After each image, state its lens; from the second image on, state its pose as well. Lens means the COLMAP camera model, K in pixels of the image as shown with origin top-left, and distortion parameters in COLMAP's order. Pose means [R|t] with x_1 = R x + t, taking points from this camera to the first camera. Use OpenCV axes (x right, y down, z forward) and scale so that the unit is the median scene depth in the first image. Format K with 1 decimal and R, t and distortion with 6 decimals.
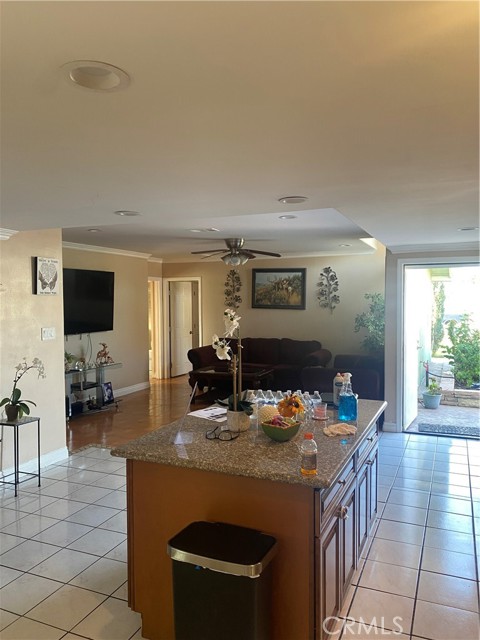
lens RADIAL K [[487.2, 0, 241.2], [0, 487.2, 321.7], [0, 0, 1]] dist [0.010135, 0.001053]
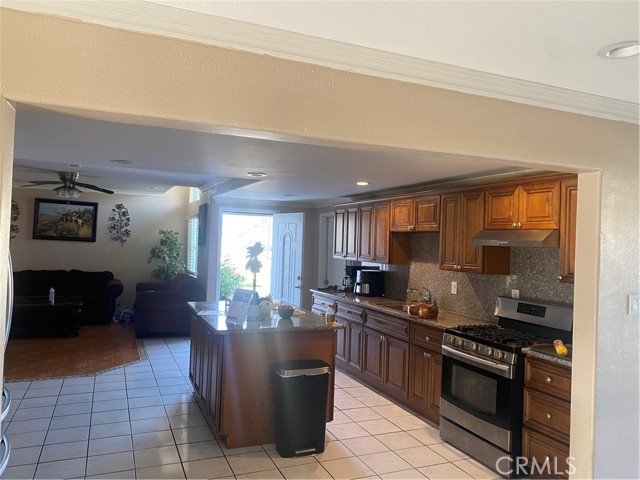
lens RADIAL K [[487.2, 0, 320.8], [0, 487.2, 239.7], [0, 0, 1]] dist [0.010135, 0.001053]
pose [[0.687809, 0.030268, 0.725260, -0.298177], [-0.005748, 0.999326, -0.036255, 0.005554], [-0.725869, 0.020768, 0.687520, -0.076099]]
